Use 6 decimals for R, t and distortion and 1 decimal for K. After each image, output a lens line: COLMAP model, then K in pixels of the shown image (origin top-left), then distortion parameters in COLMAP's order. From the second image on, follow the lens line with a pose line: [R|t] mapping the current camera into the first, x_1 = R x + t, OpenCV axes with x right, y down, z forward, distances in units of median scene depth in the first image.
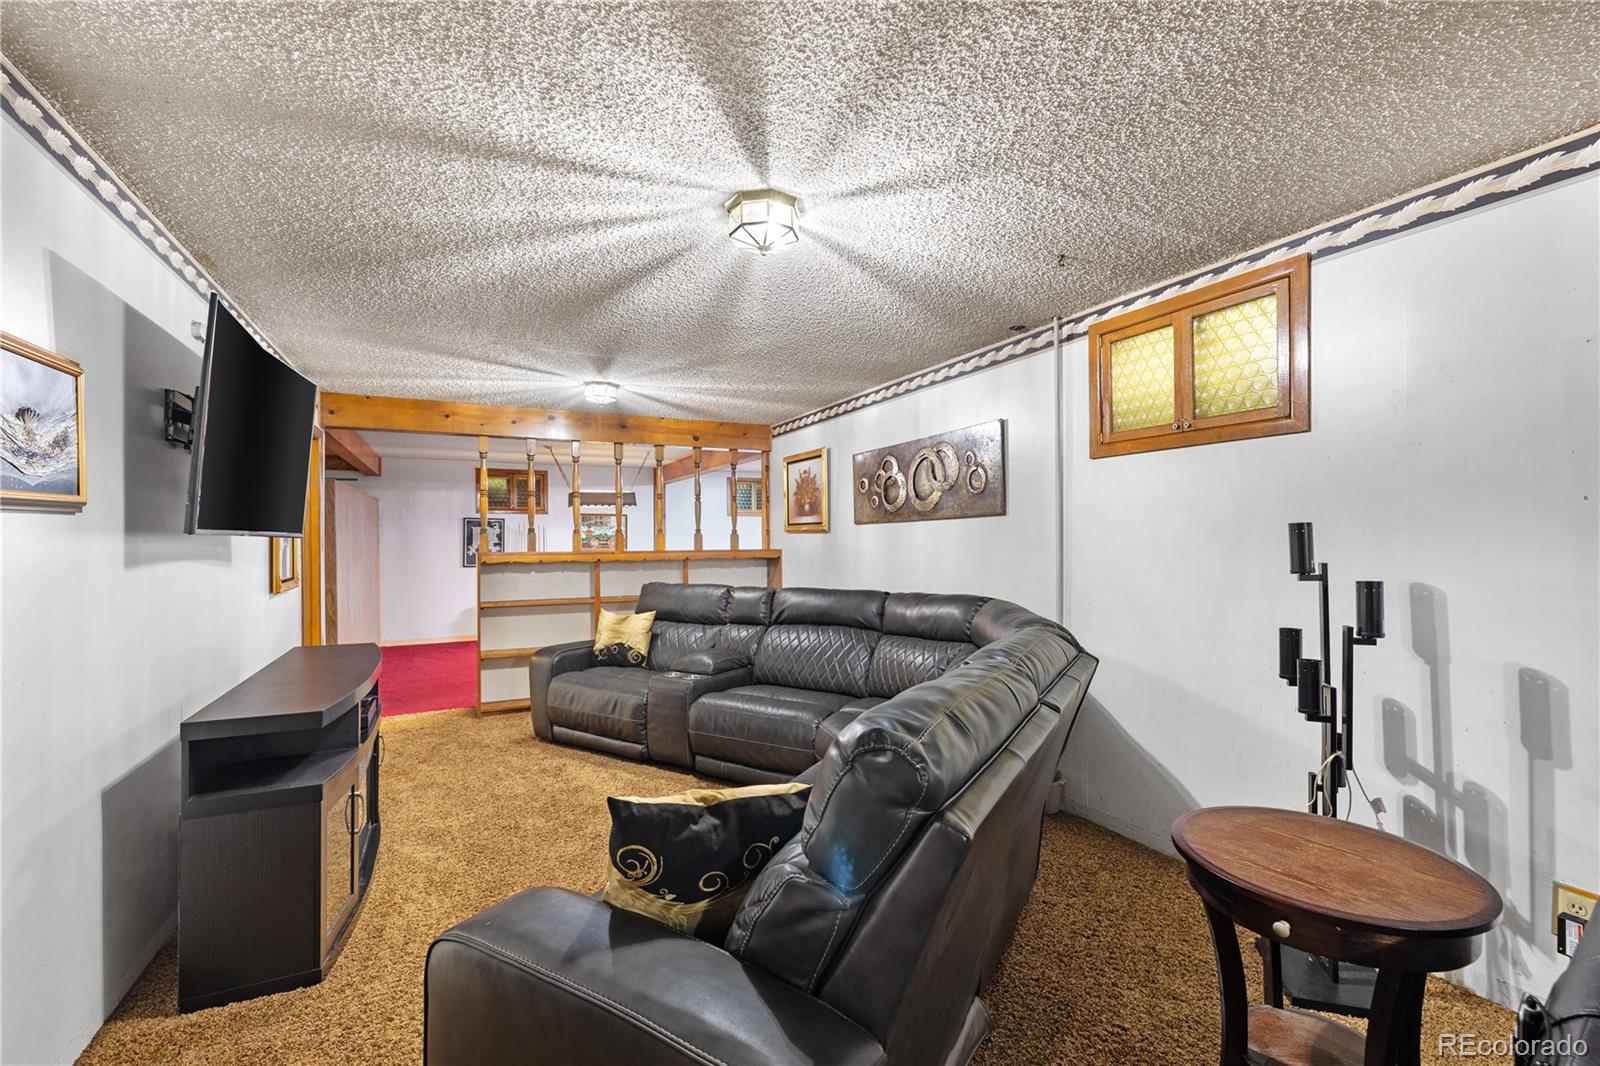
lens RADIAL K [[682.1, 0, 810.1], [0, 682.1, 533.2], [0, 0, 1]] dist [-0.001286, 0.001174]
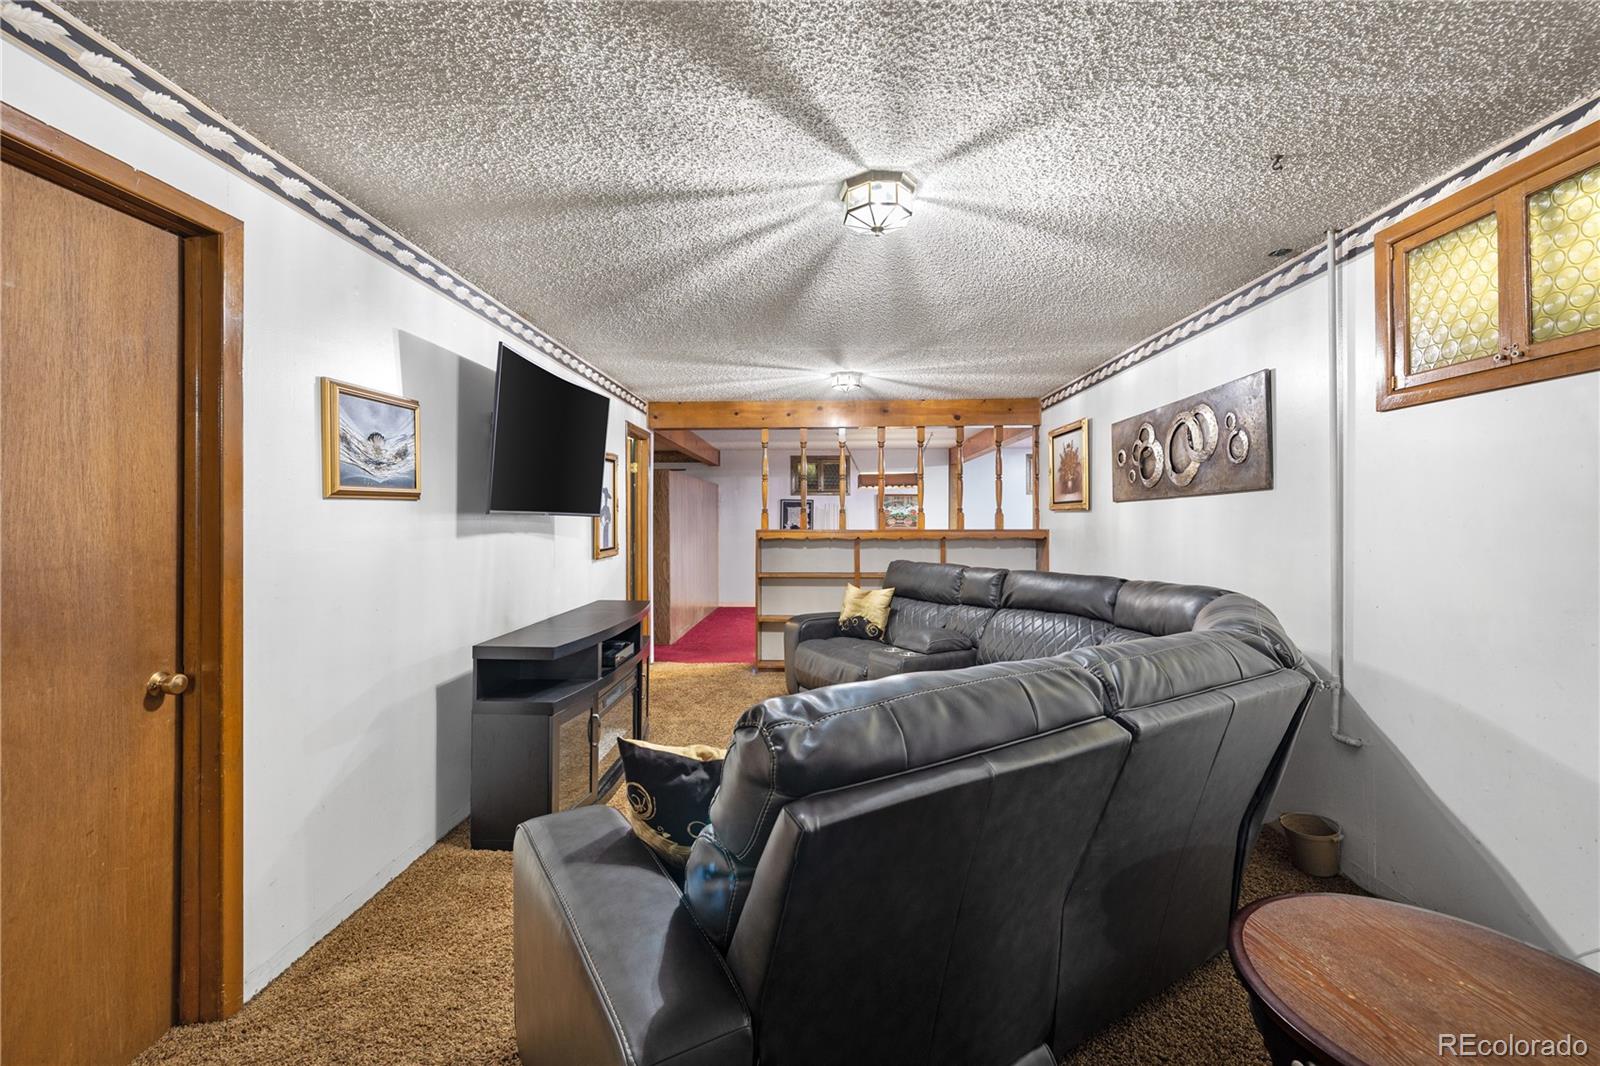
lens RADIAL K [[682.1, 0, 826.5], [0, 682.1, 511.7], [0, 0, 1]] dist [-0.001286, 0.001174]
pose [[0.878788, -0.002737, -0.477205, 0.243004], [0.002162, 0.999996, -0.001753, 0.000233], [0.477208, 0.000508, 0.878790, 0.057218]]
